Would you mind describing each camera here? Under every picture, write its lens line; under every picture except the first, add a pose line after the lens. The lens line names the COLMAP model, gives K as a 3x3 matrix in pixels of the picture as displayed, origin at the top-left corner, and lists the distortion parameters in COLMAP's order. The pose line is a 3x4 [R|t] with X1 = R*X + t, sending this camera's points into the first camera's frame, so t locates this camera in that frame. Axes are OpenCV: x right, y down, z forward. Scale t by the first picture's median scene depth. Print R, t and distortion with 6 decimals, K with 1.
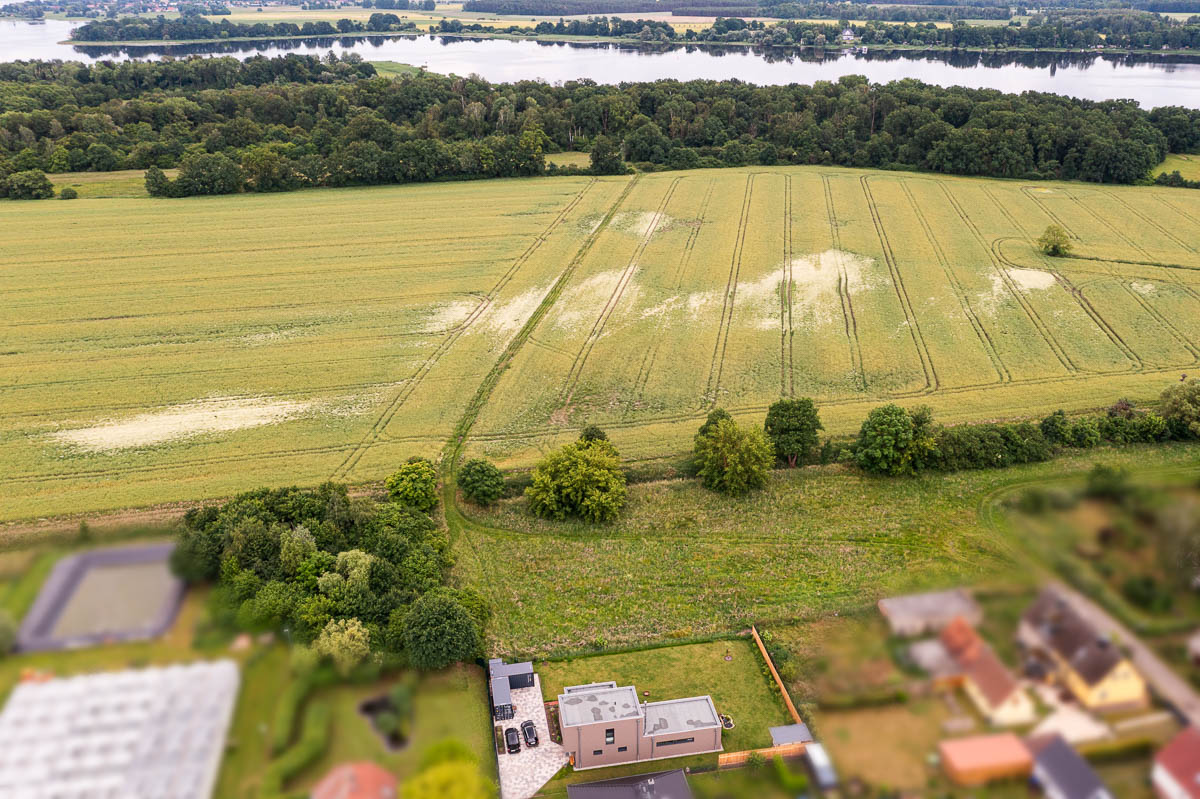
lens RADIAL K [[1088.2, 0, 623.9], [0, 1088.2, 404.2], [0, 0, 1]] dist [-0.012191, 0.021408]
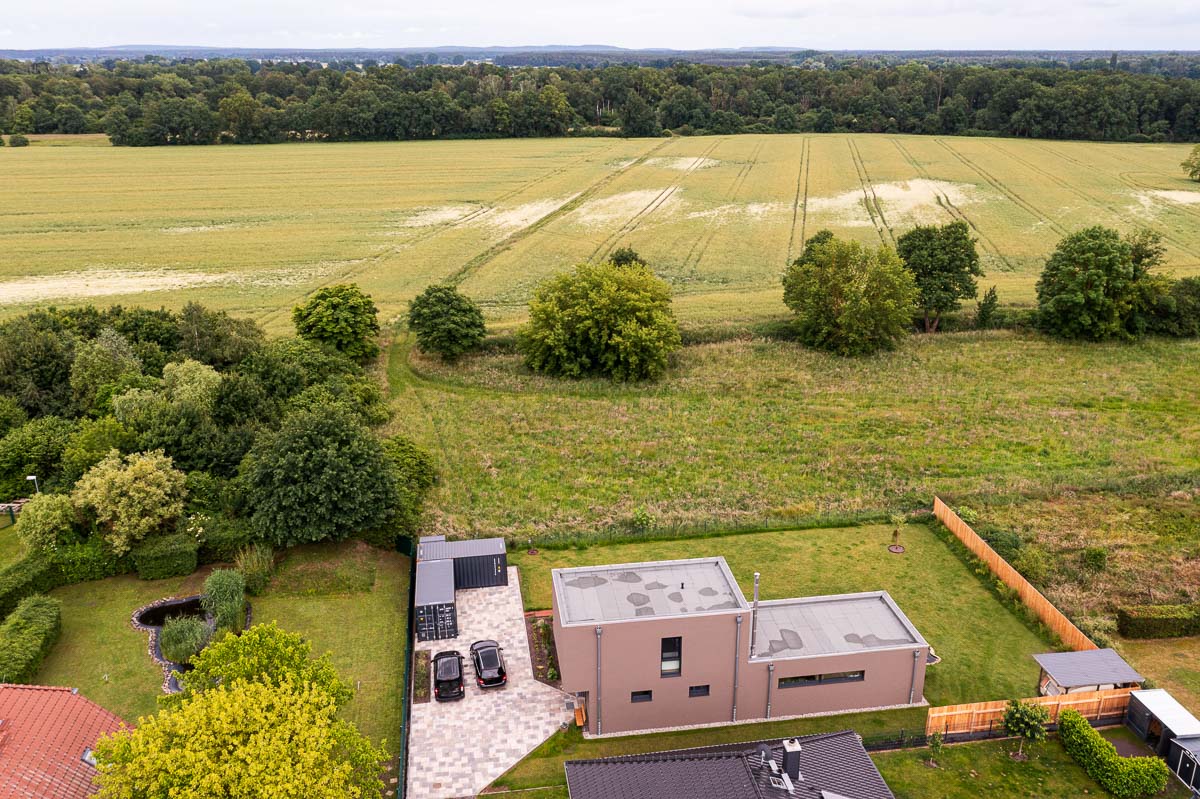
lens RADIAL K [[1088.2, 0, 623.9], [0, 1088.2, 404.2], [0, 0, 1]] dist [-0.012191, 0.021408]
pose [[0.999645, 0.016630, -0.020815, -0.017513], [-0.018016, 0.997505, -0.068260, 0.172865], [0.019628, 0.068611, 0.997450, 0.417165]]
